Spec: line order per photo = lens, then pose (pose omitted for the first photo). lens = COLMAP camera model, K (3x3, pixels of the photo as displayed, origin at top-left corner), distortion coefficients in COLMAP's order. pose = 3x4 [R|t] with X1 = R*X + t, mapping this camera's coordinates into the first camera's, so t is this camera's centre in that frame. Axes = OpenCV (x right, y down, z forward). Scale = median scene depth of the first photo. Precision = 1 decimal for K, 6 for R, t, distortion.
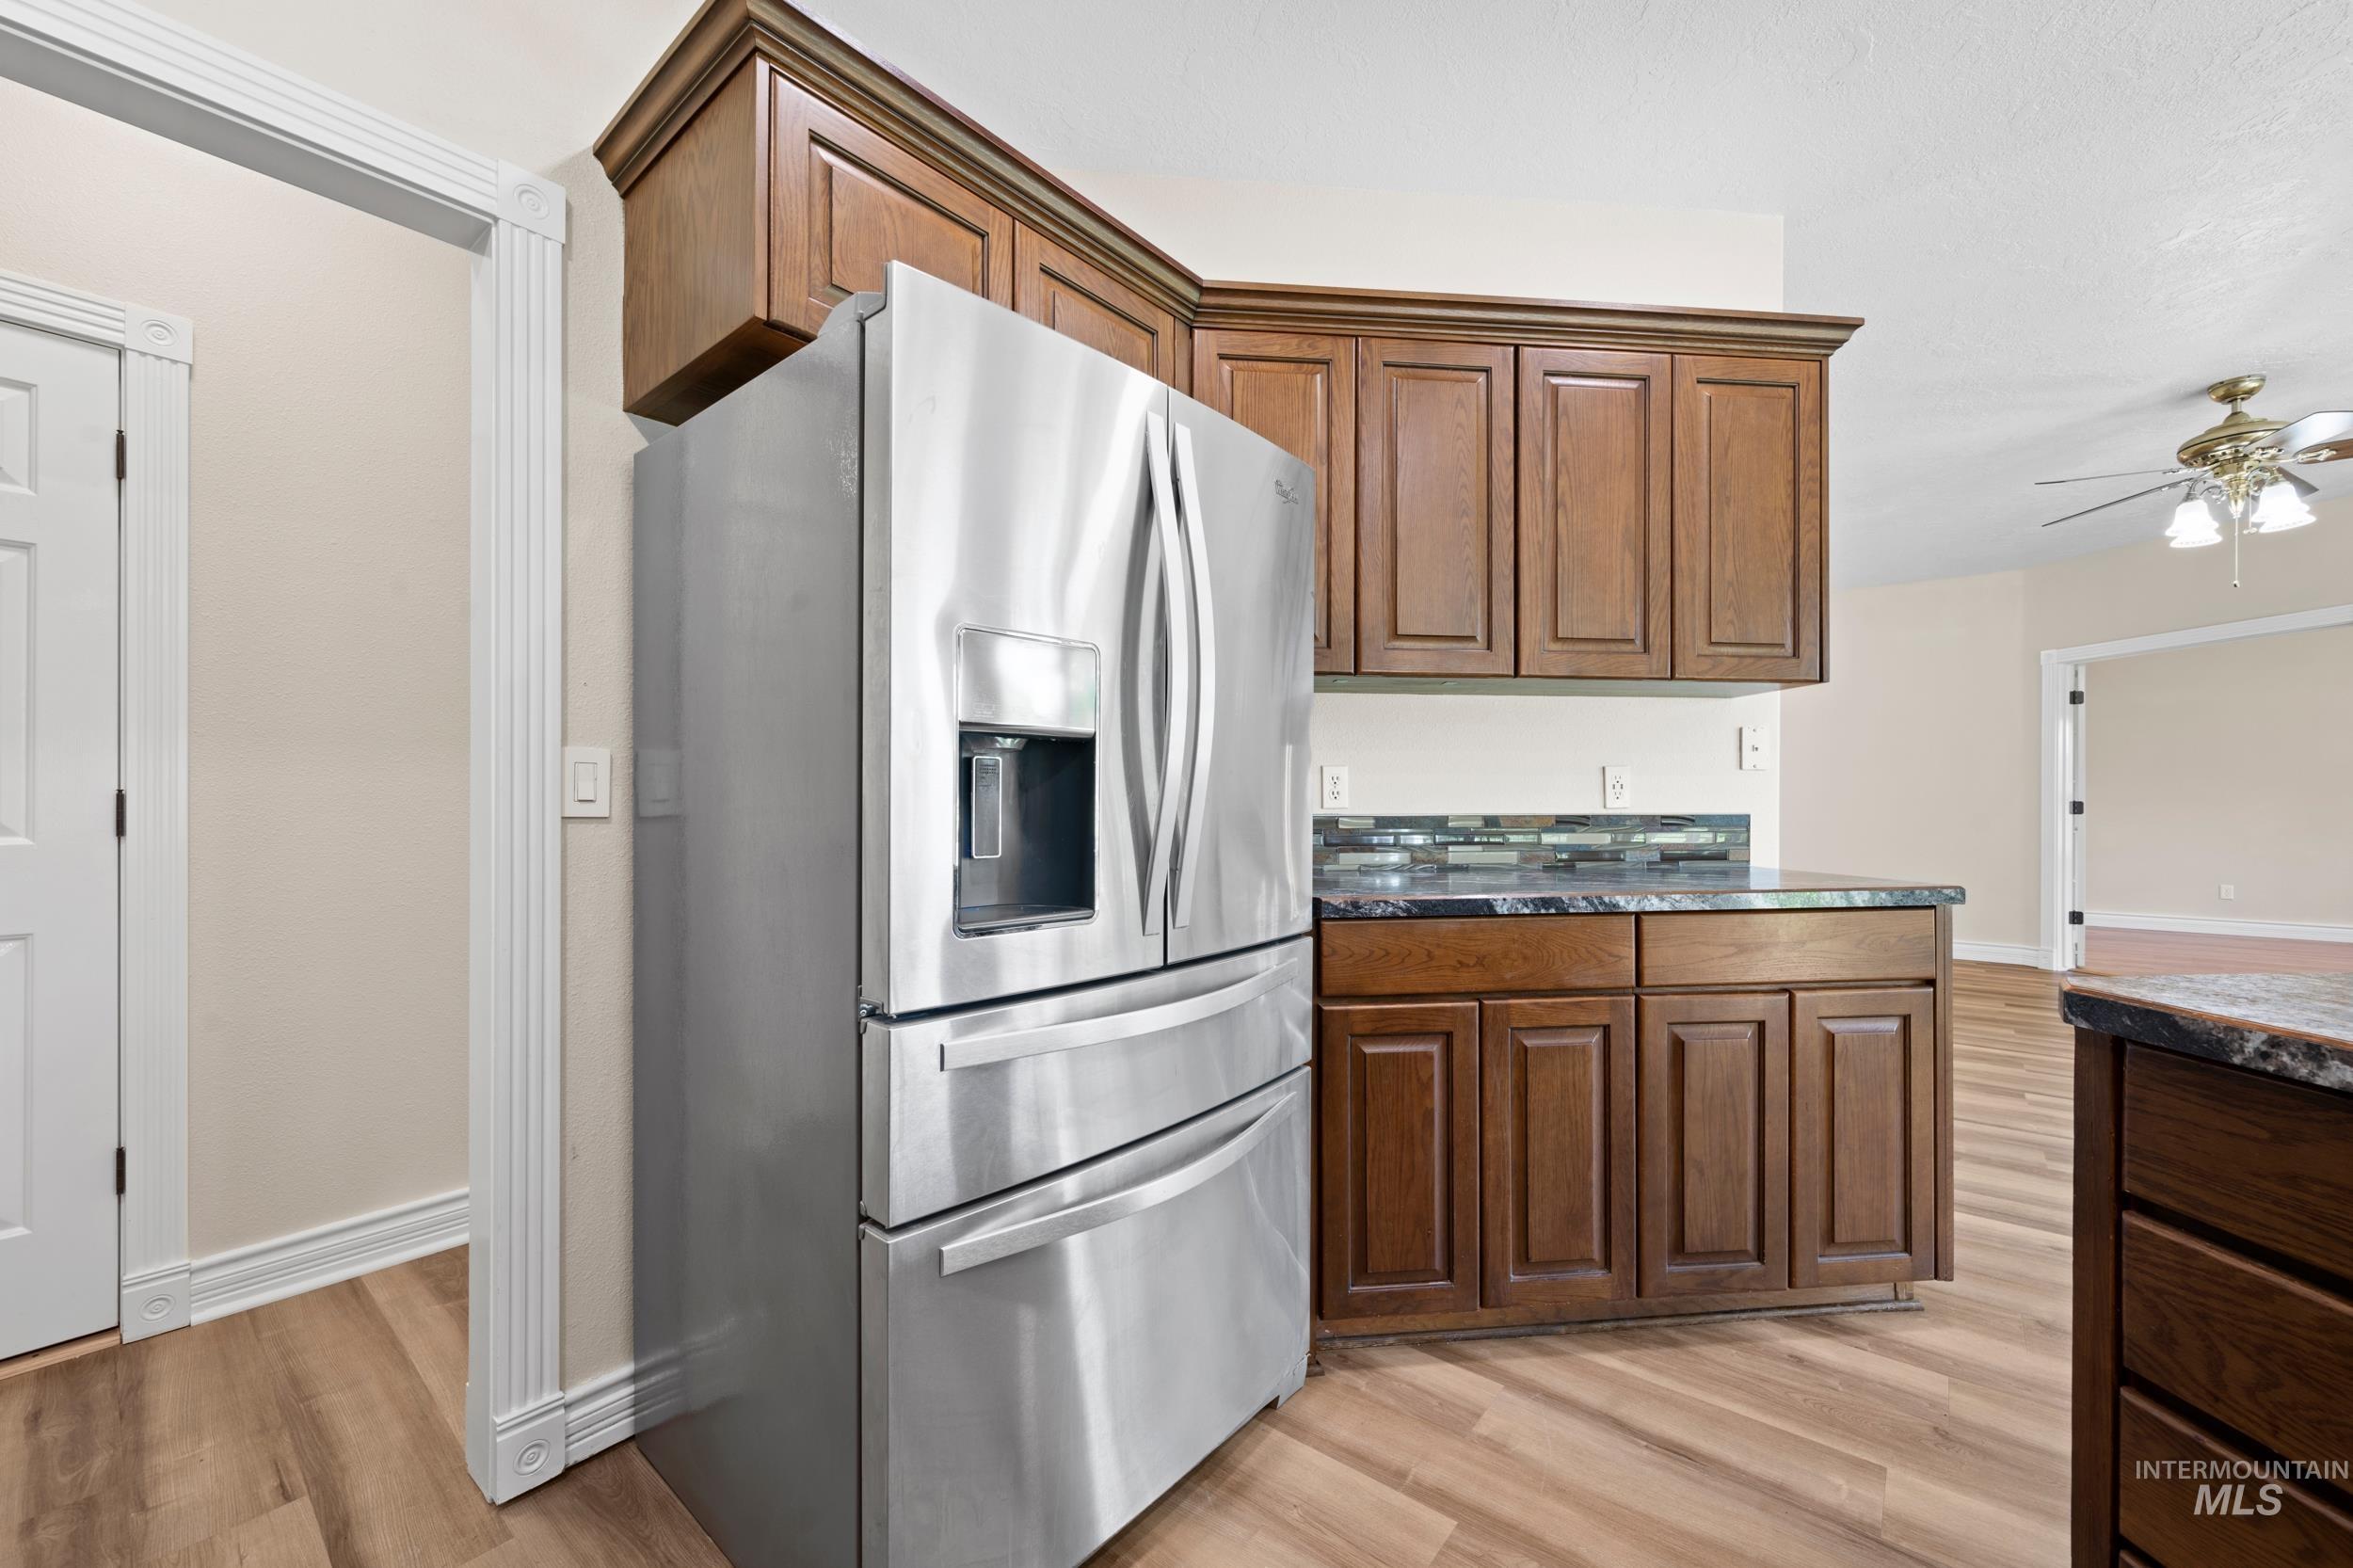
lens RADIAL K [[928.2, 0, 1180.3], [0, 928.2, 794.9], [0, 0, 1]] dist [0.000630, -0.001174]
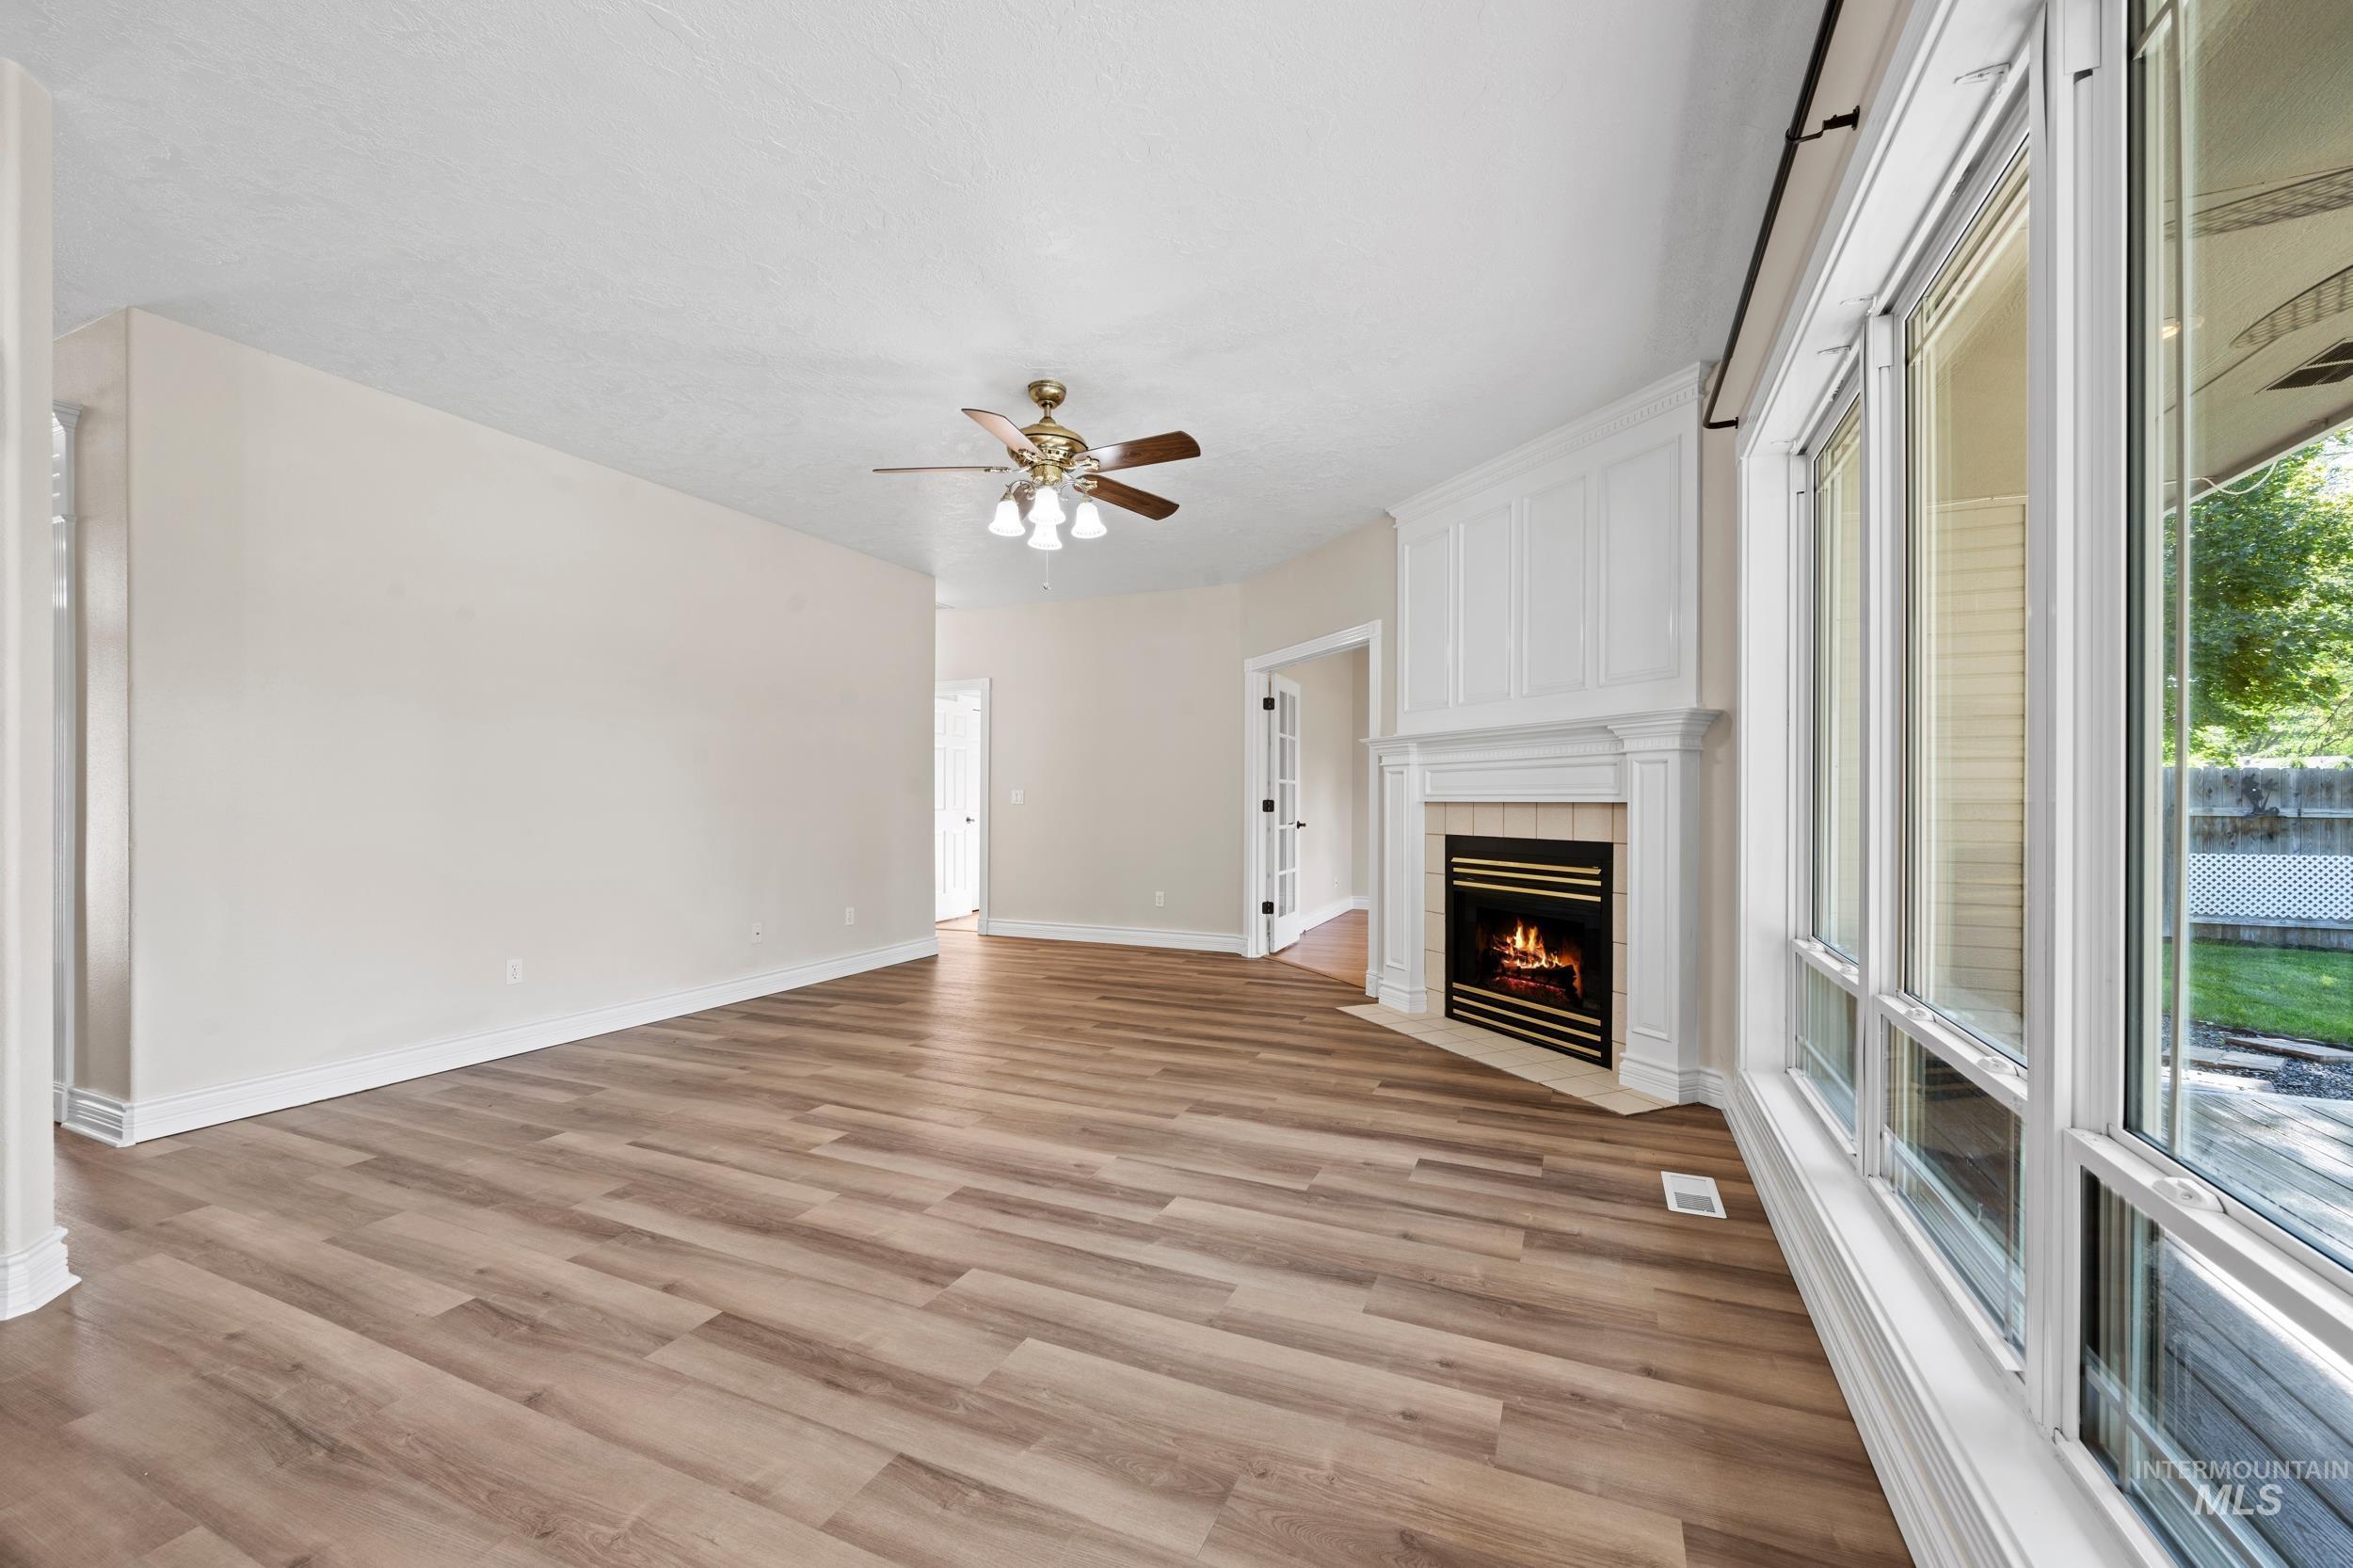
lens RADIAL K [[928.2, 0, 1184.7], [0, 928.2, 804.3], [0, 0, 1]] dist [0.000630, -0.001174]
pose [[0.963193, -0.003836, 0.268782, 1.011198], [0.001262, 0.999952, 0.009749, 0.002291], [-0.268807, -0.009051, 0.963152, -0.026602]]
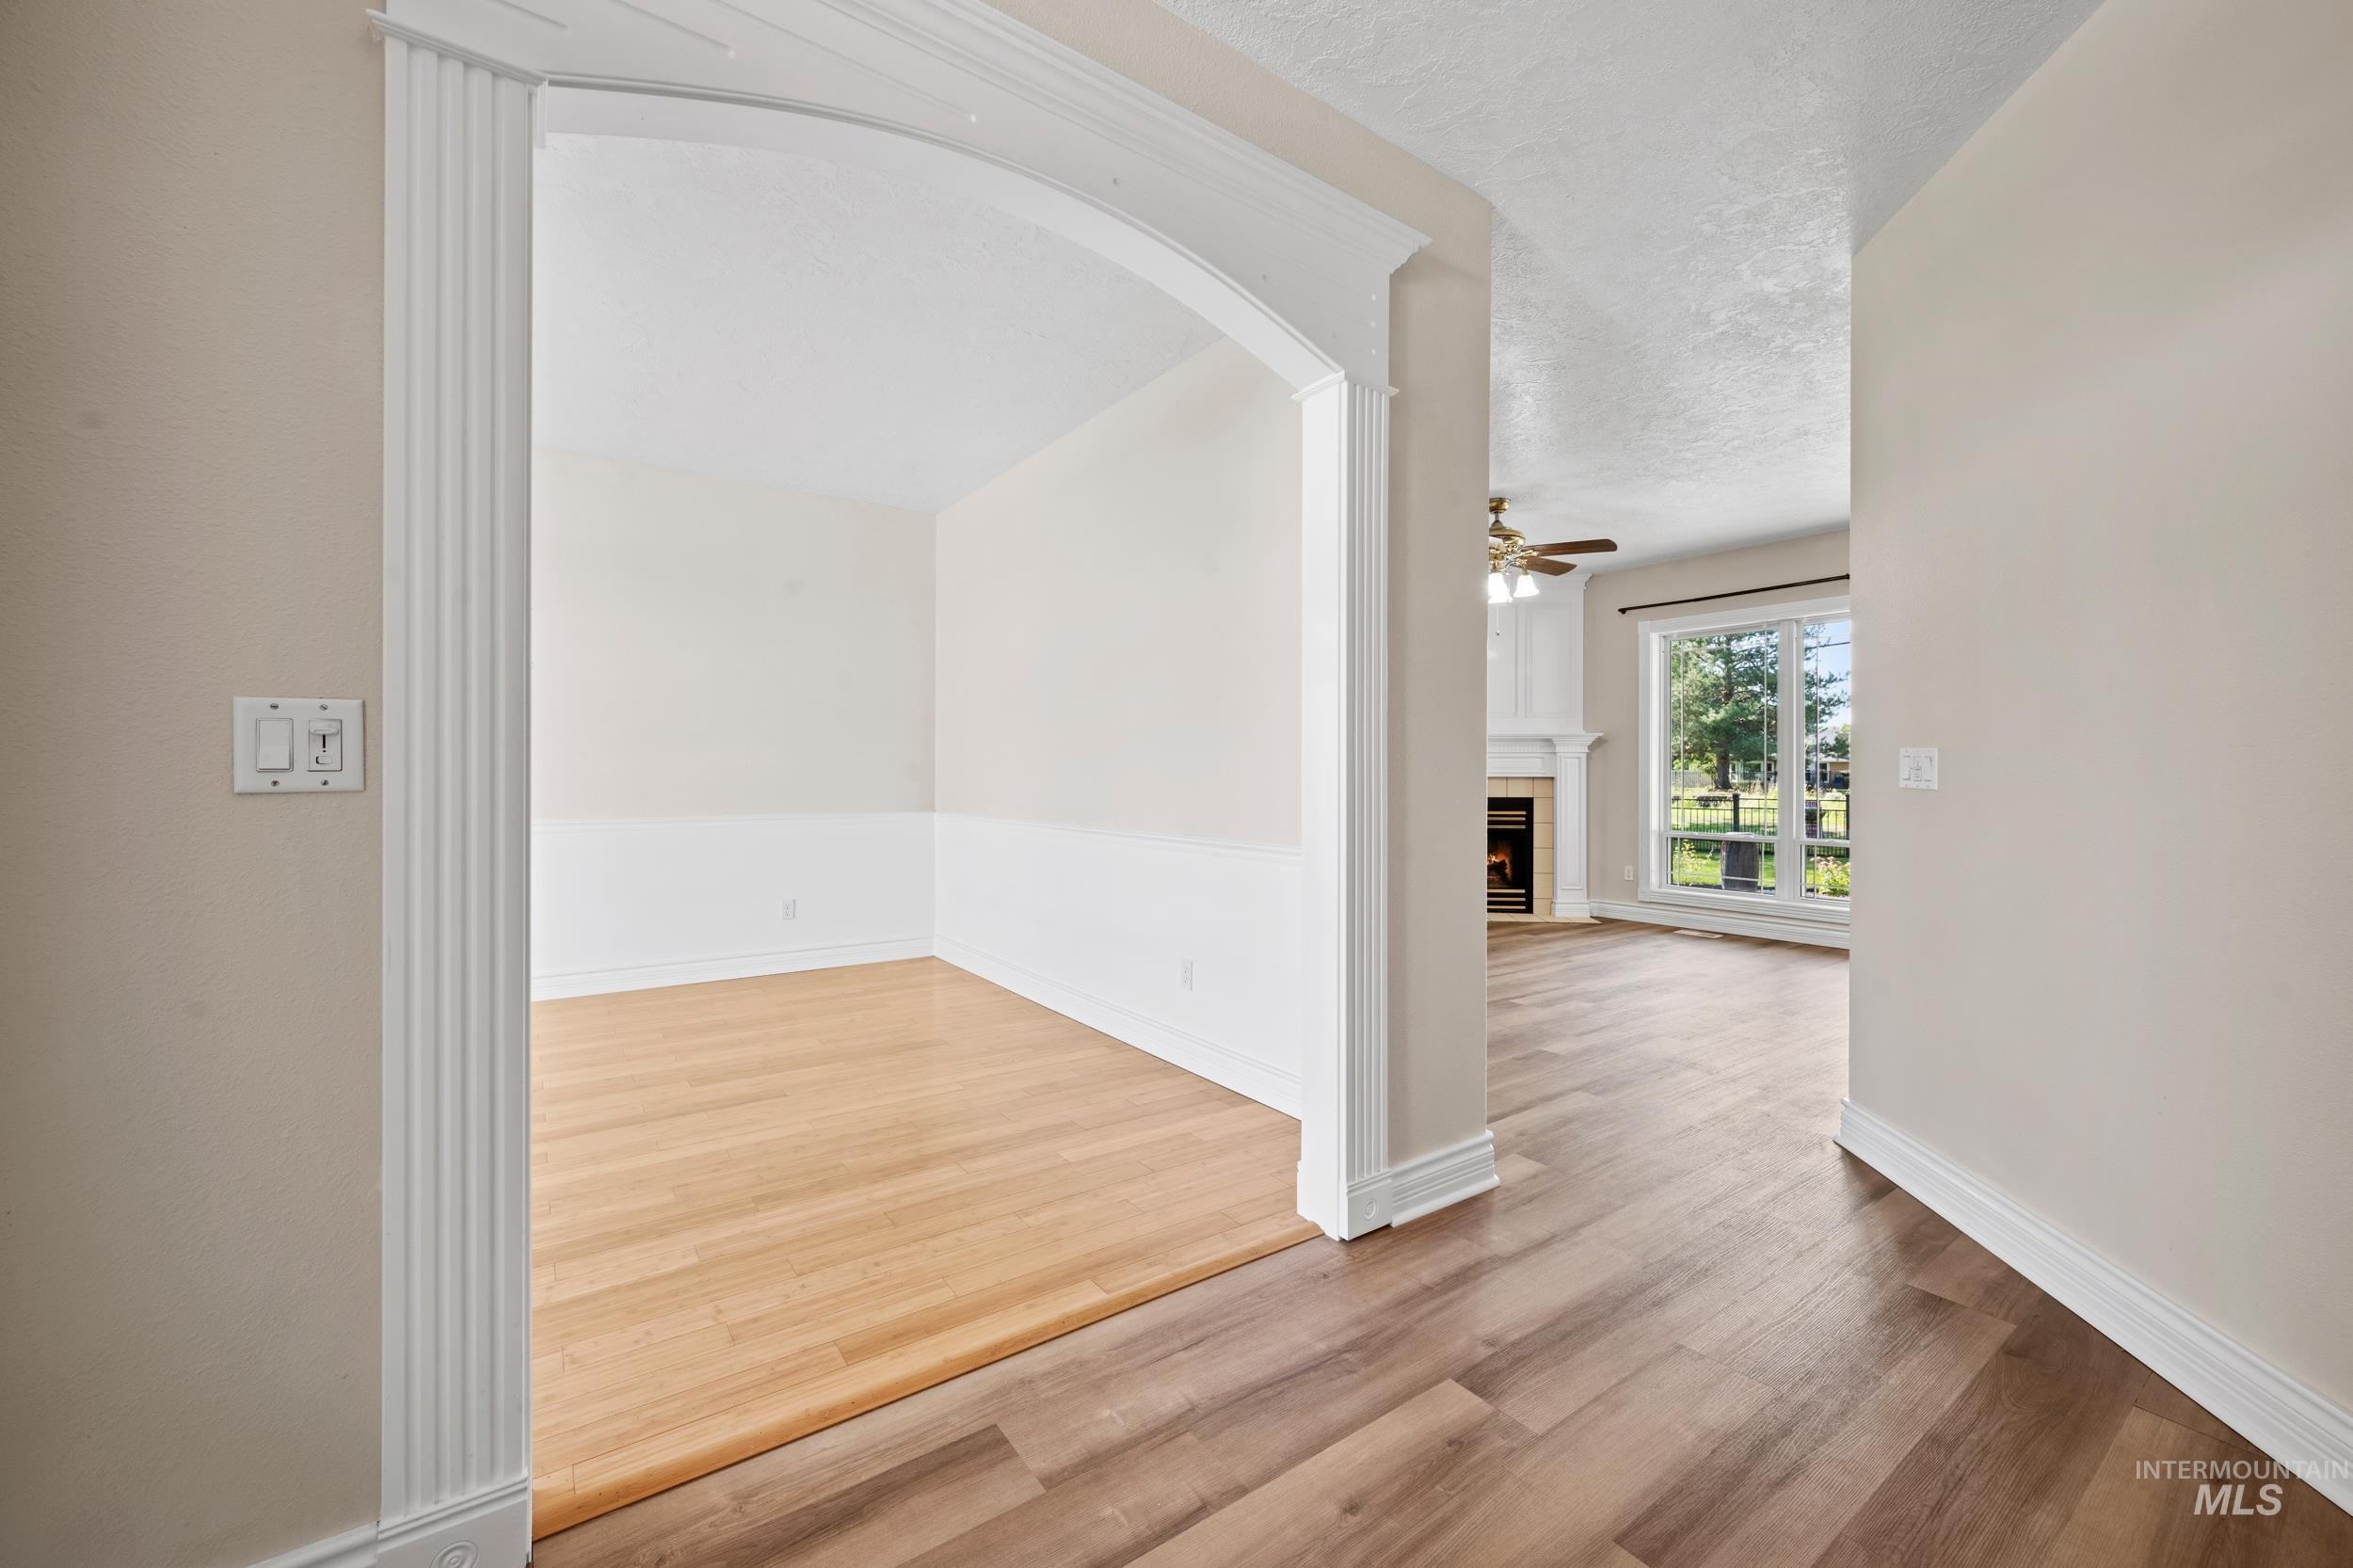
lens RADIAL K [[928.2, 0, 1152.7], [0, 928.2, 776.3], [0, 0, 1]] dist [0.000630, -0.001174]
pose [[0.268403, -0.007532, 0.963277, -0.495375], [-0.004935, 0.999946, 0.009194, -0.006382], [-0.963294, -0.007221, 0.268351, 1.145660]]
